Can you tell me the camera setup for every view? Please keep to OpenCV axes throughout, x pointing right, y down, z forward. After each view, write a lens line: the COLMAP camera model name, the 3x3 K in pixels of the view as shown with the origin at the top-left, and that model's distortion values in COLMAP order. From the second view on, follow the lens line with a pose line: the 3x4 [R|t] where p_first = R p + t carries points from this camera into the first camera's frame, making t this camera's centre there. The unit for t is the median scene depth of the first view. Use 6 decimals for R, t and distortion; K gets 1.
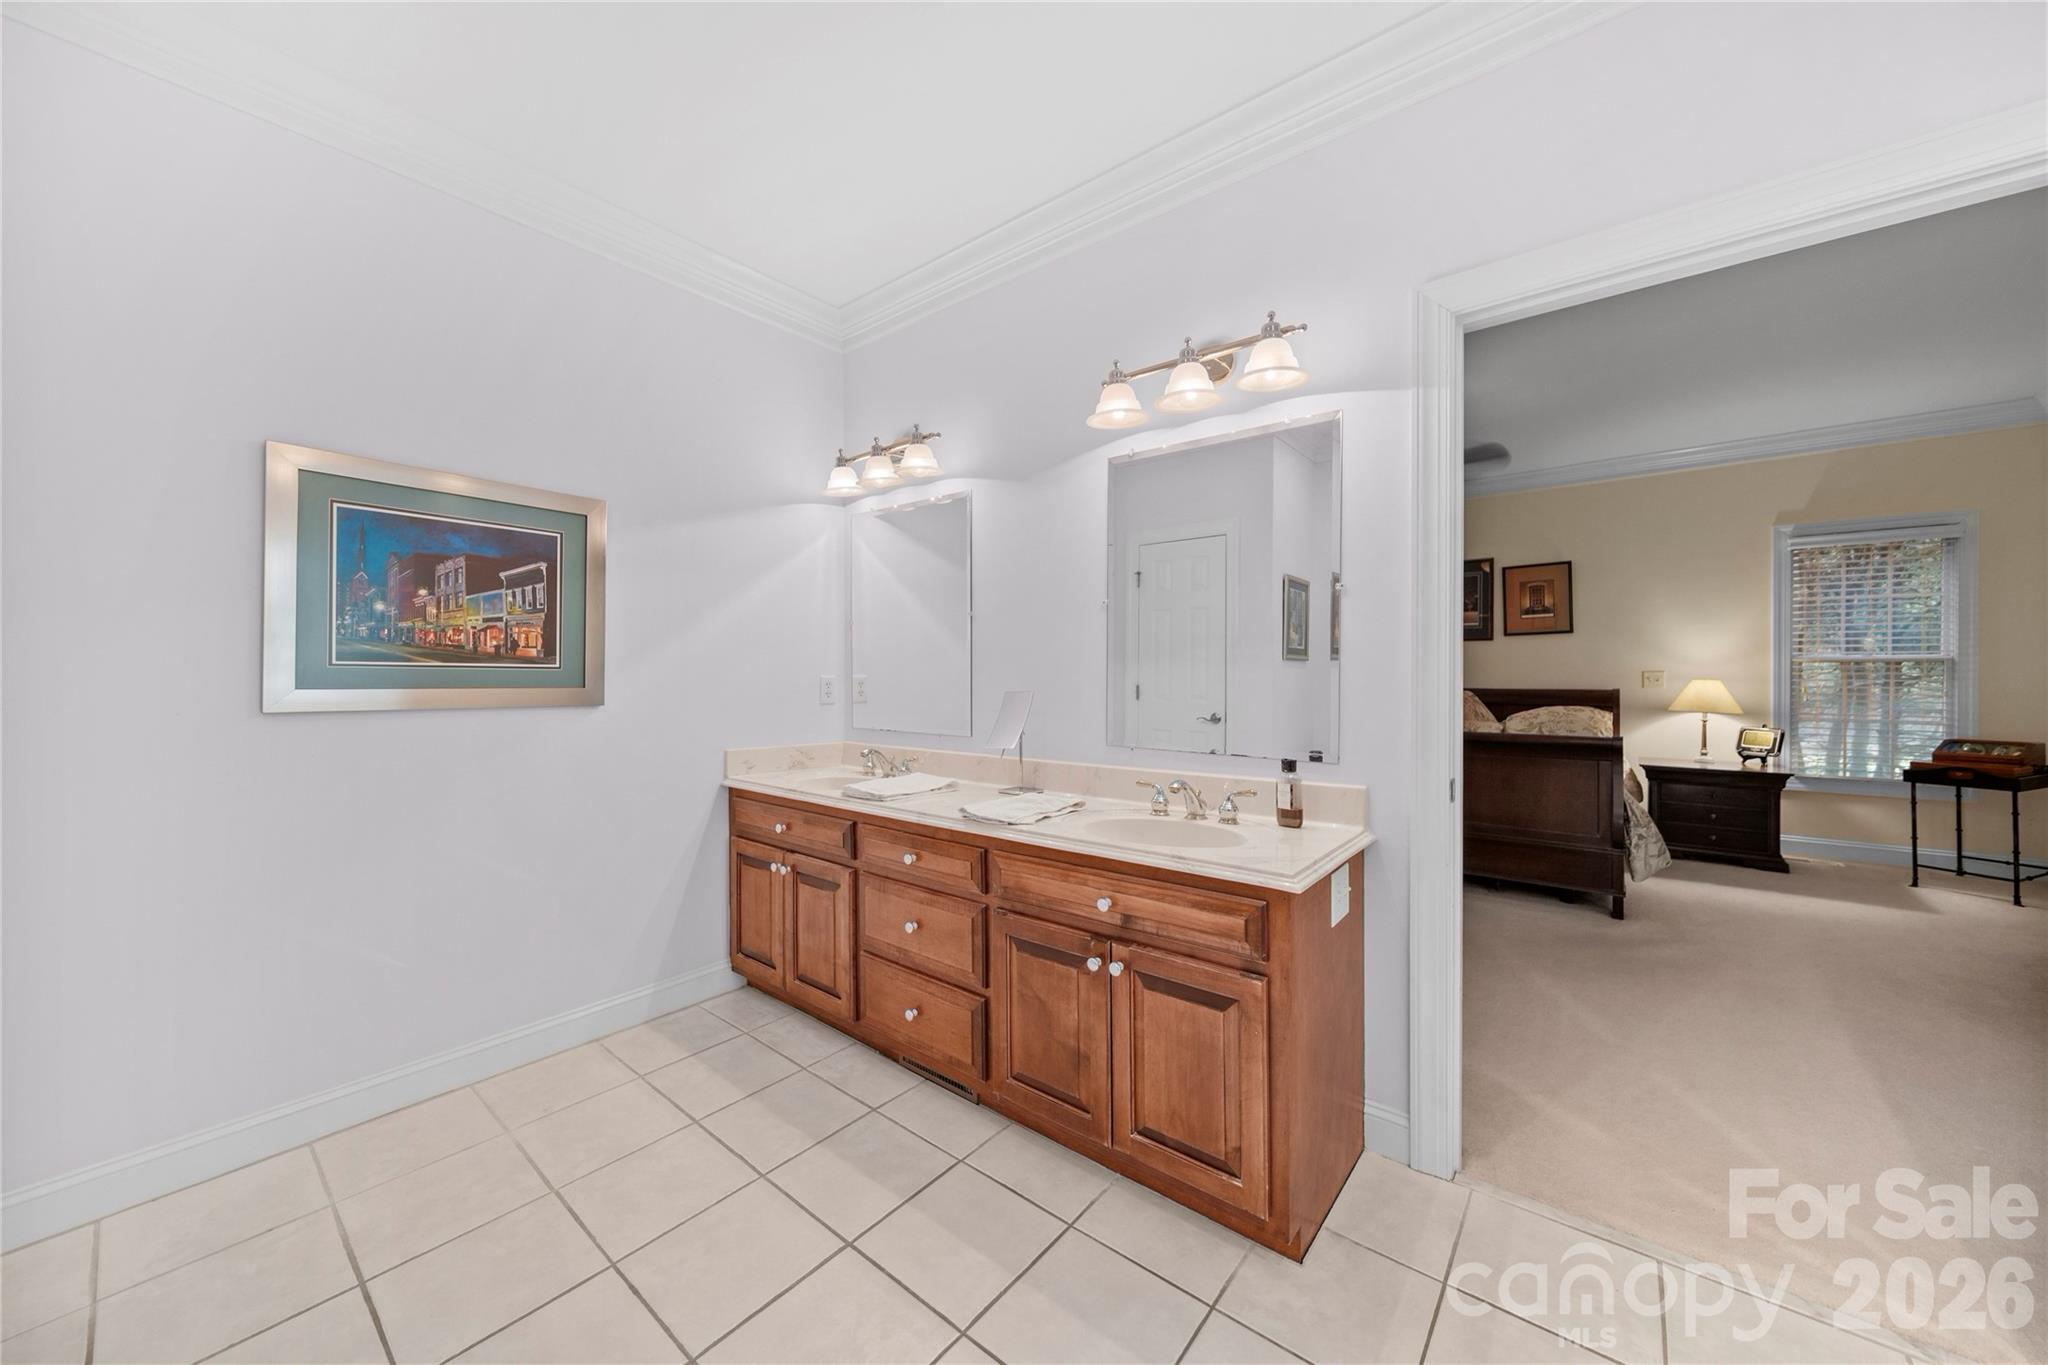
lens RADIAL K [[726.9, 0, 1023.9], [0, 726.9, 673.5], [0, 0, 1]] dist [0.000500, 0.000088]
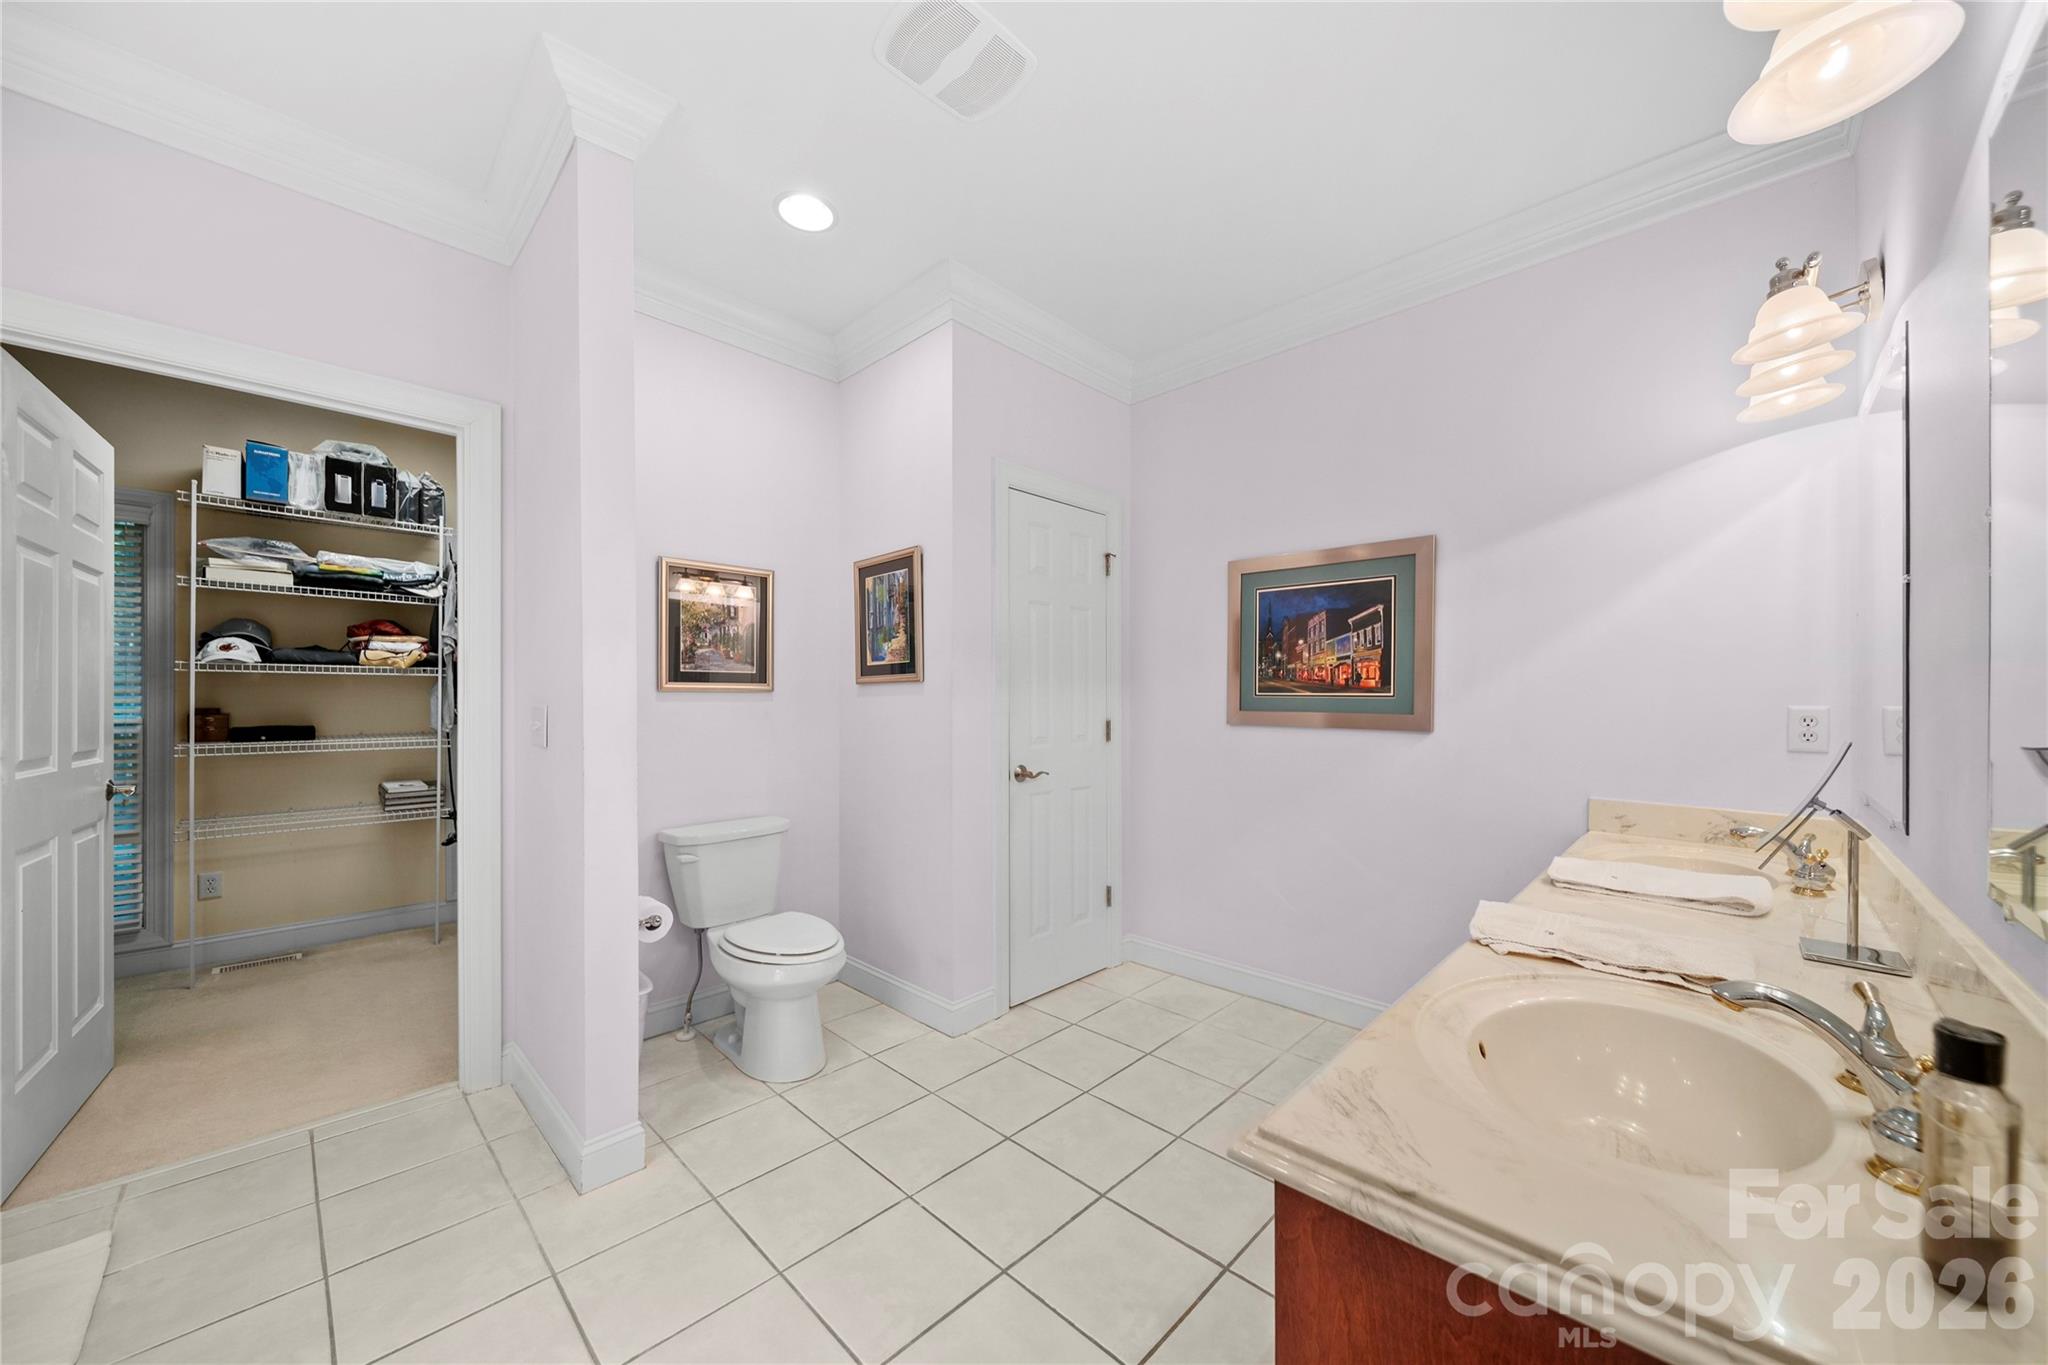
lens RADIAL K [[735.4, 0, 1034.9], [0, 735.4, 684.6], [0, 0, 1]] dist [-0.000406, -0.000272]
pose [[-0.076914, -0.017572, -0.996883, 0.562702], [0.000531, 0.999844, -0.017665, -0.006124], [0.997038, -0.001889, -0.076892, 0.565735]]
